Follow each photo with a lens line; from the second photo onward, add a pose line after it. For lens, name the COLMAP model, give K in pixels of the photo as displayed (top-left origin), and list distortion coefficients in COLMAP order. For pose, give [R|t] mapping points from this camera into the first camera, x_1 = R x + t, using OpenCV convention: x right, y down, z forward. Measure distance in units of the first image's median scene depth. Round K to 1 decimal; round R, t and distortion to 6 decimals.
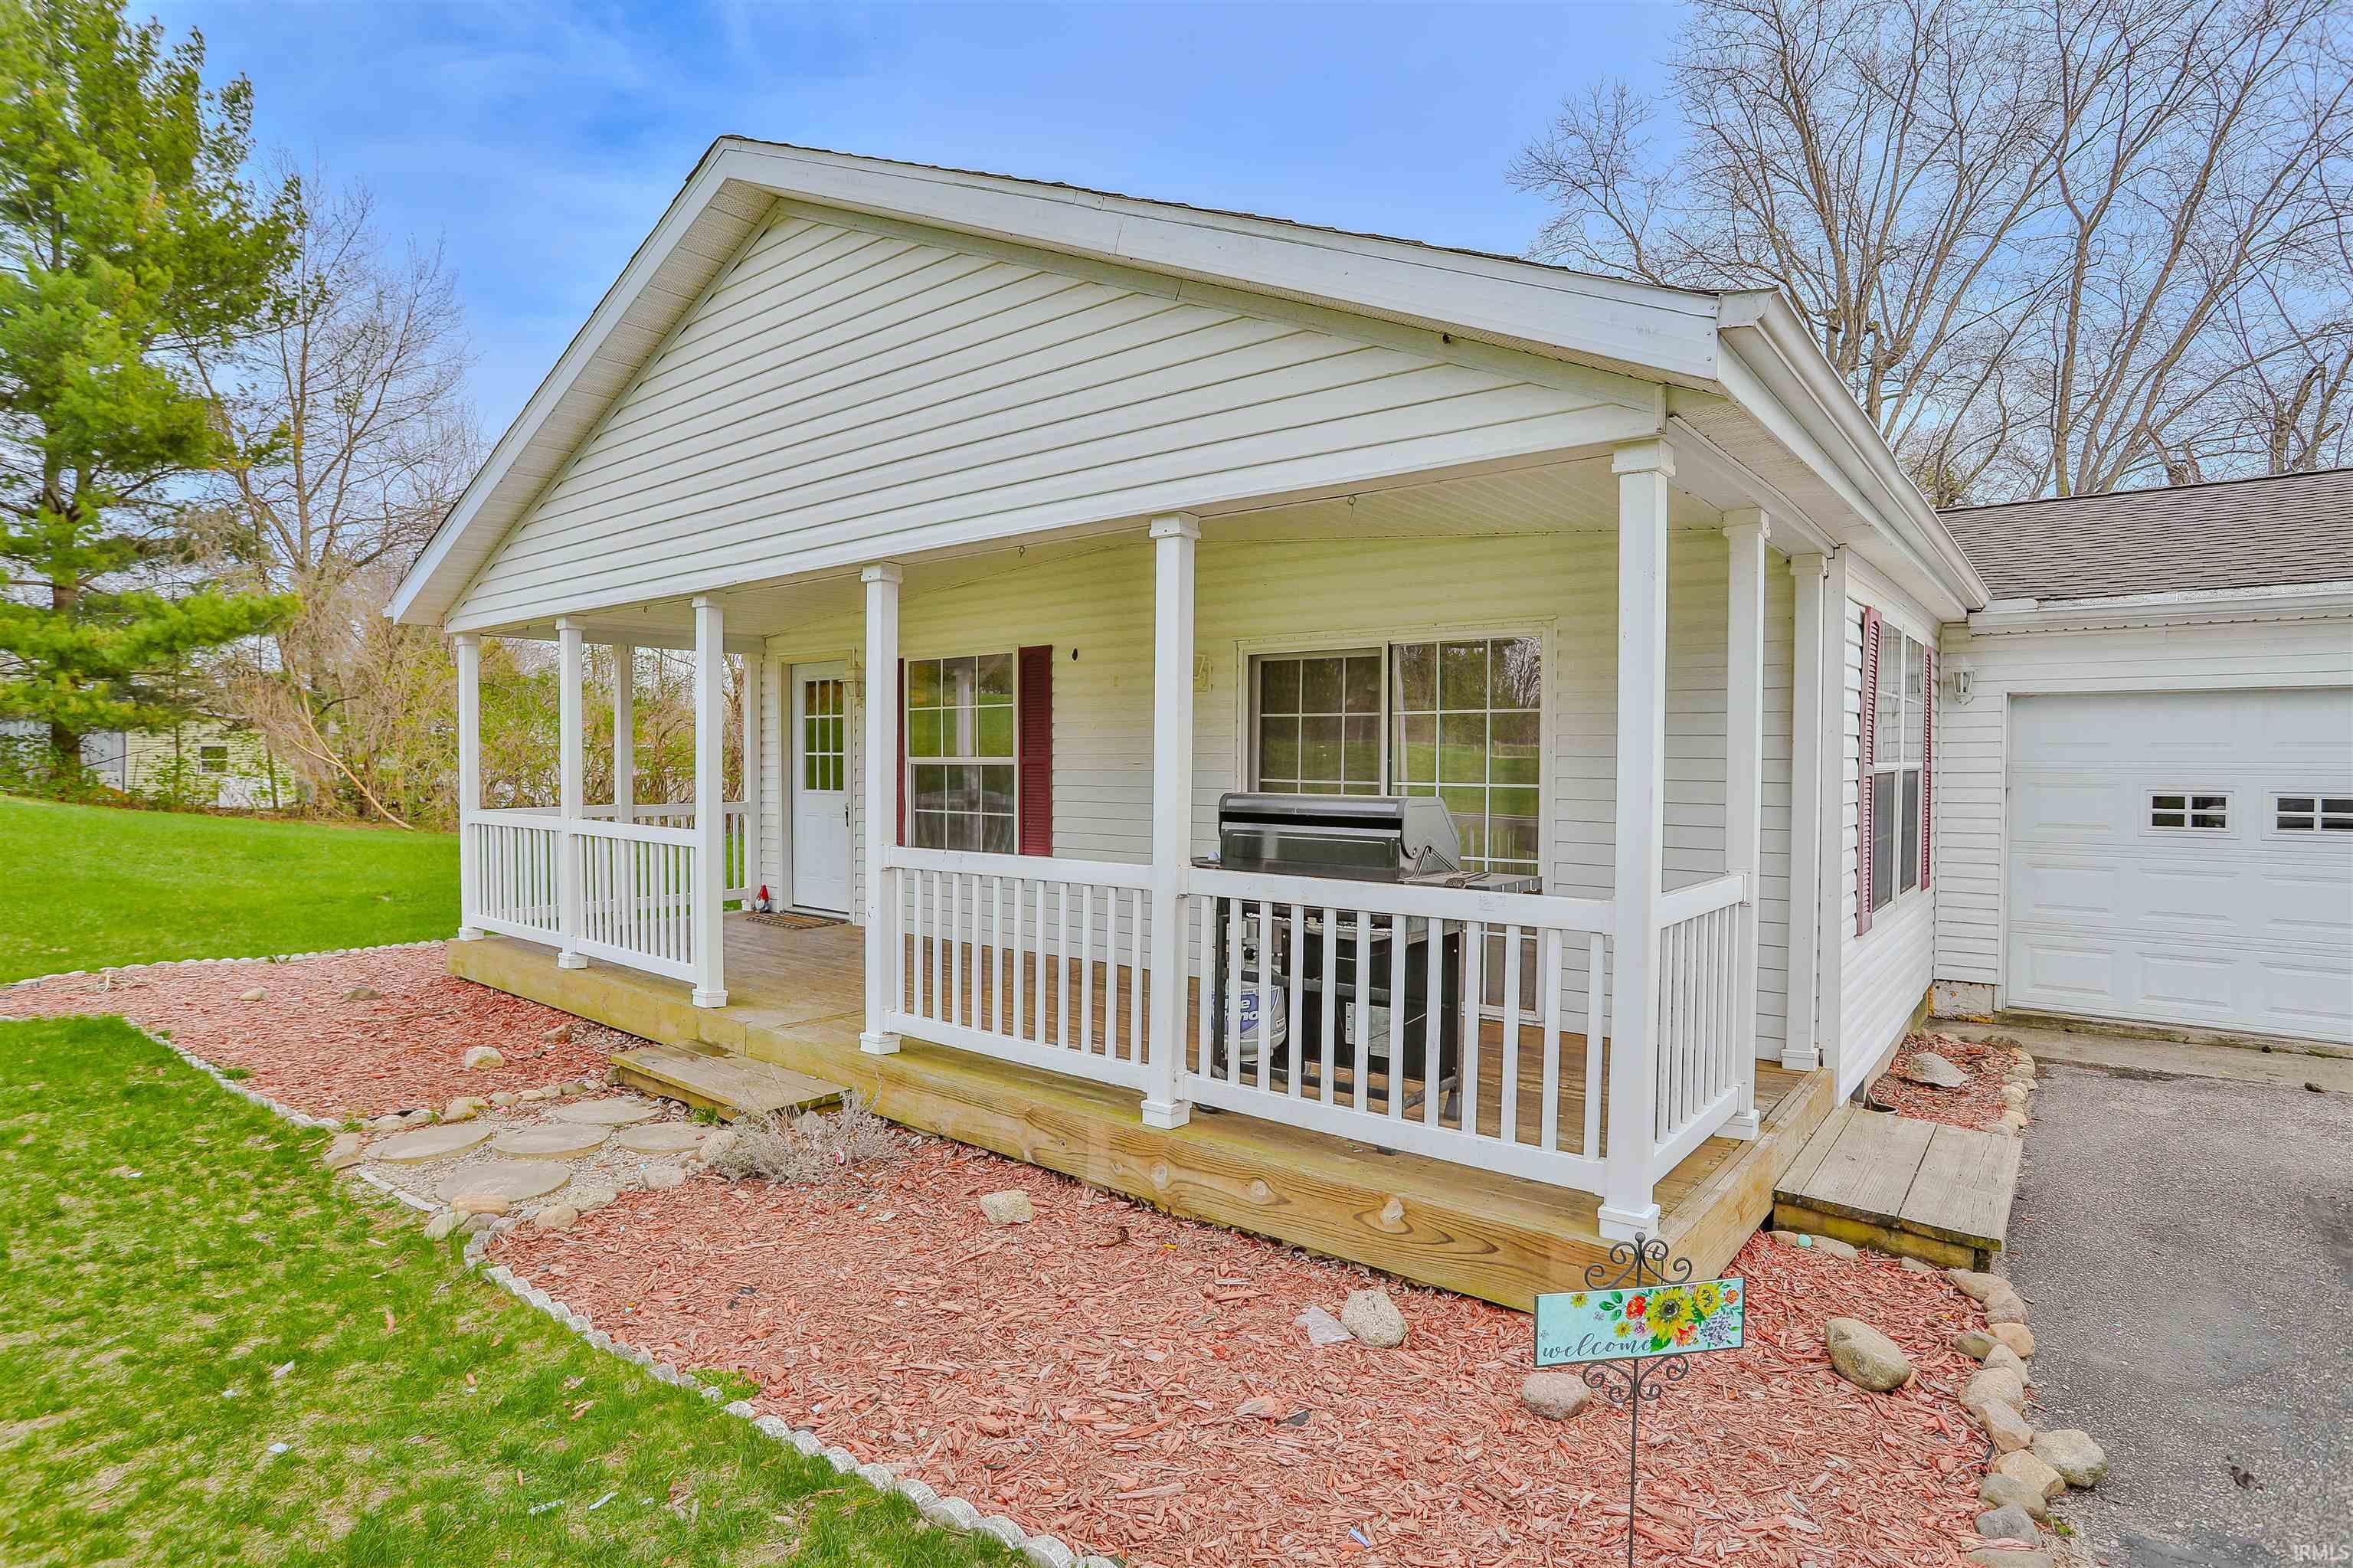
lens RADIAL K [[1214.2, 0, 1176.5], [0, 1214.2, 784.0], [0, 0, 1]] dist [-0.095950, 0.057069]
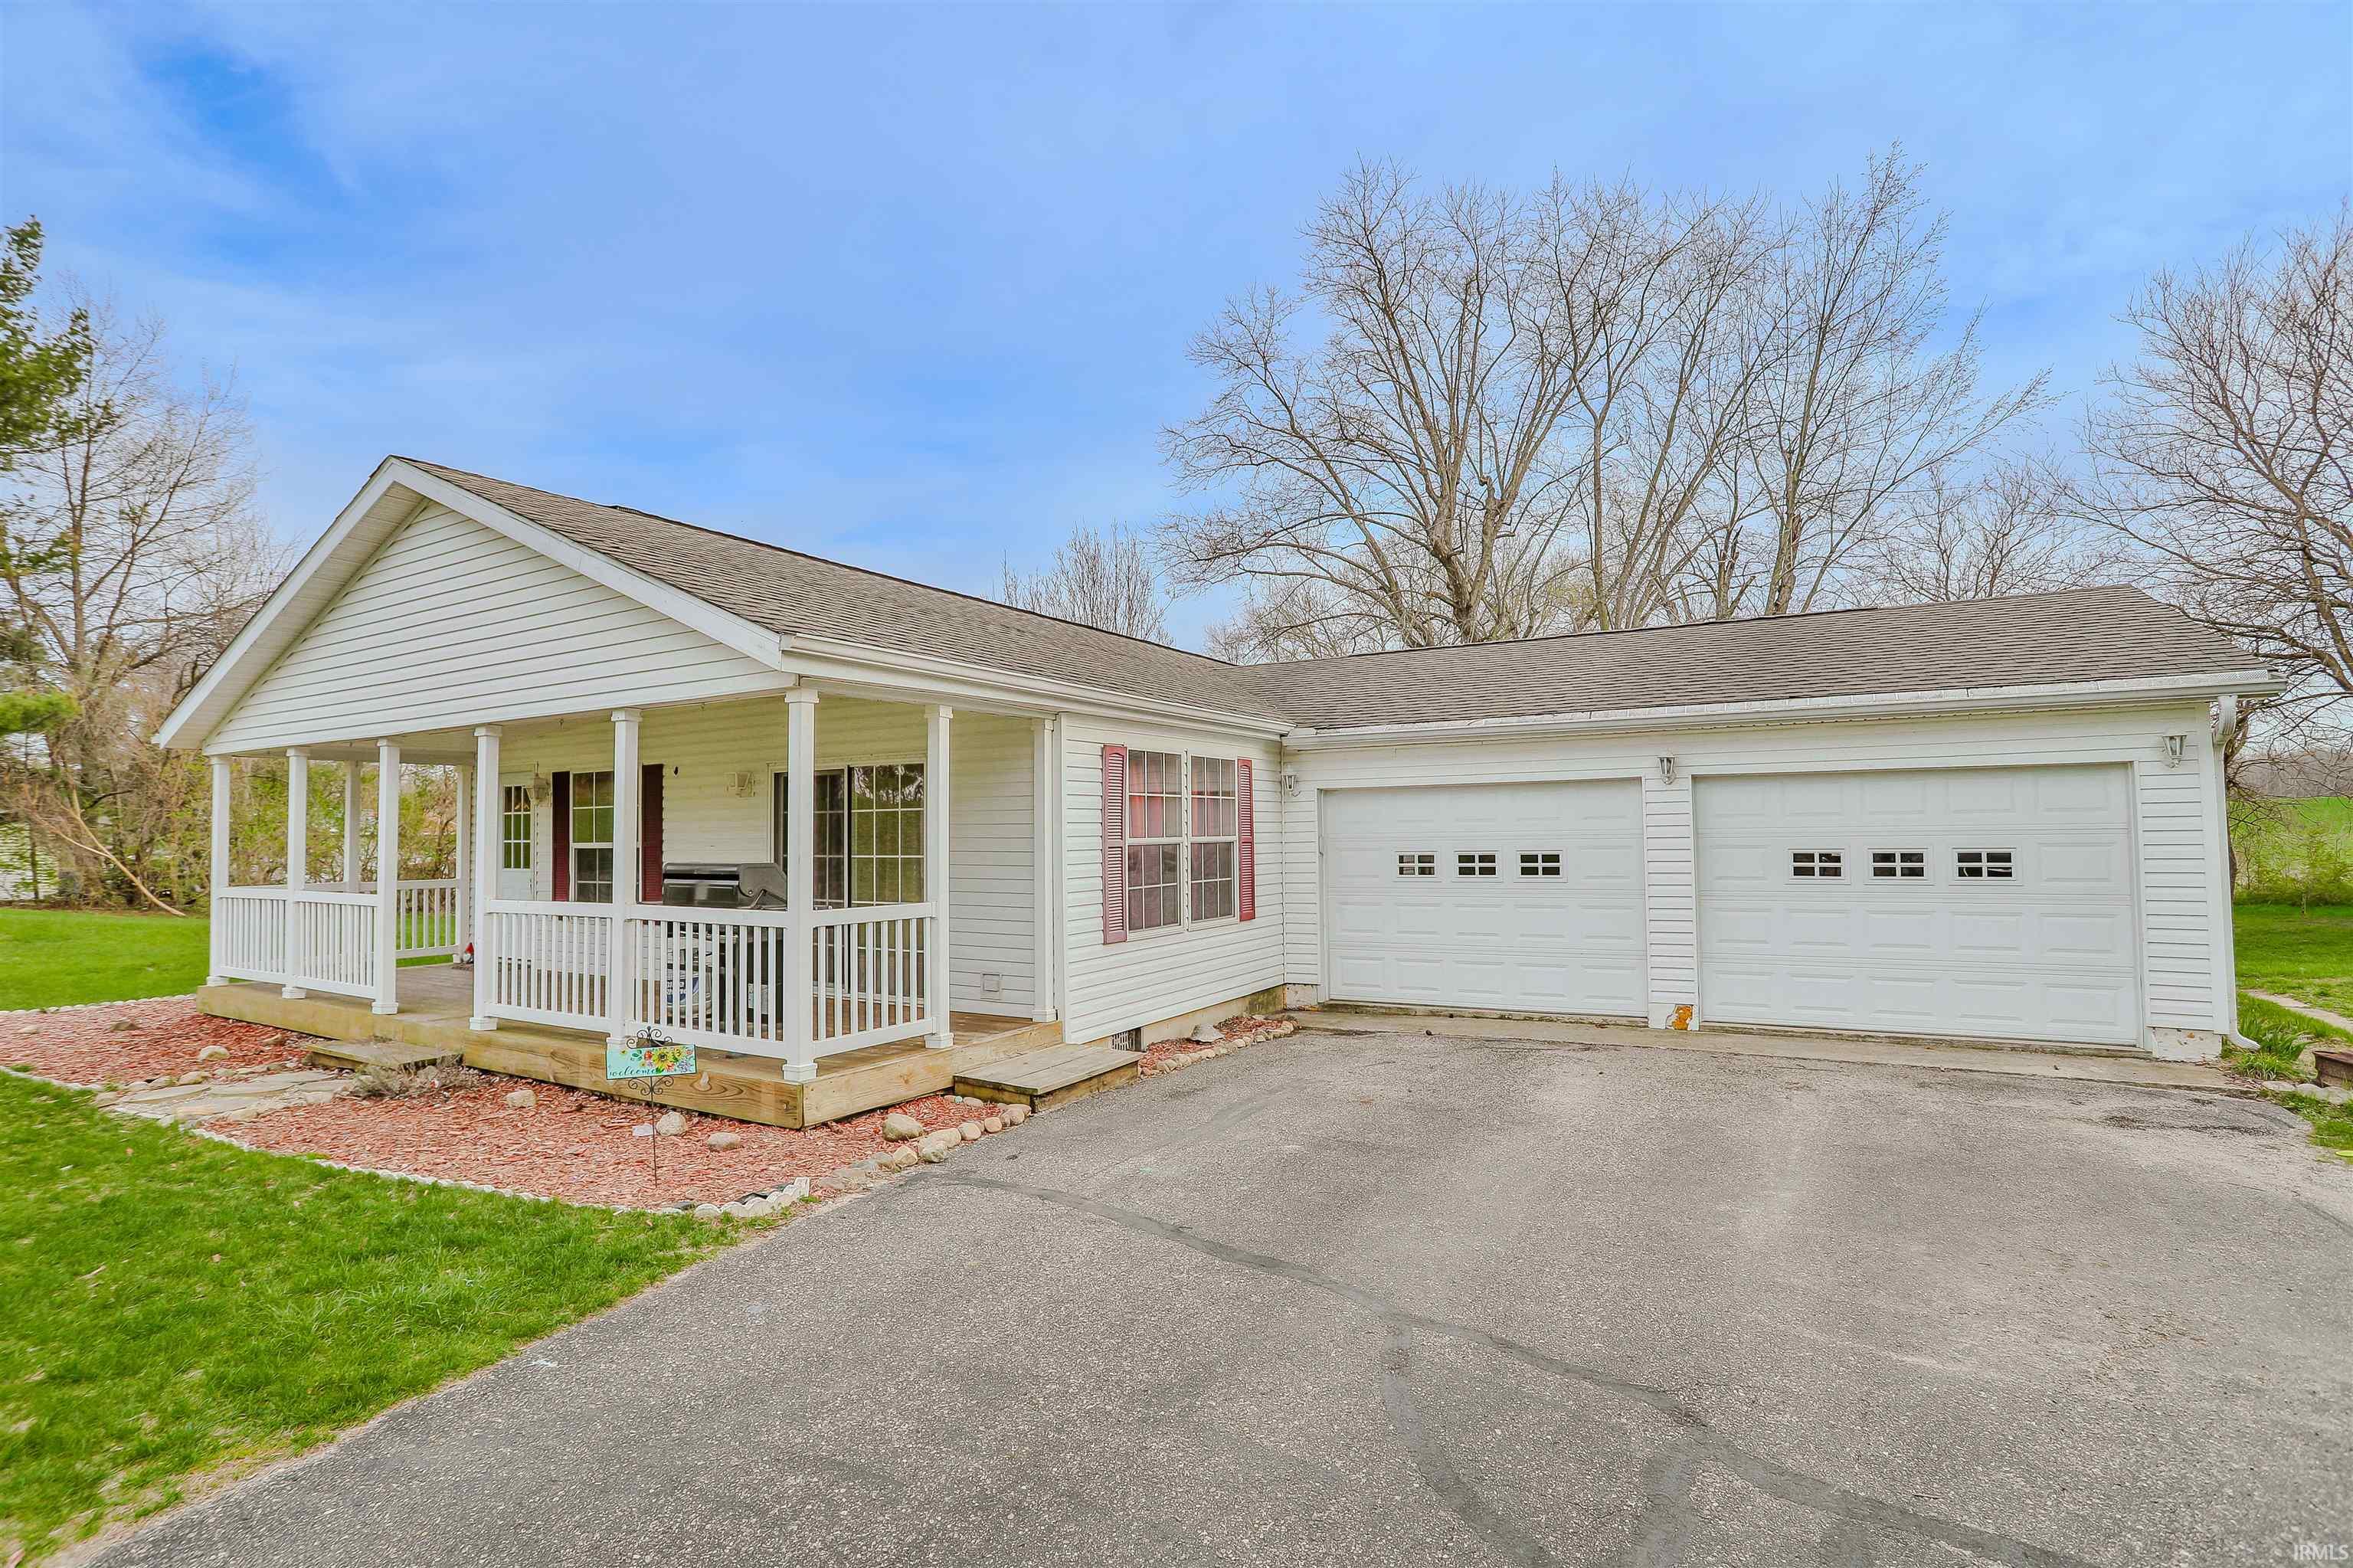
lens RADIAL K [[1137.4, 0, 1160.0], [0, 1137.4, 779.8], [0, 0, 1]] dist [-0.078564, 0.029726]
pose [[0.988610, -0.010011, 0.150166, 0.222303], [0.020594, 0.997398, -0.069090, 0.006623], [-0.149083, 0.071396, 0.986244, -0.315089]]
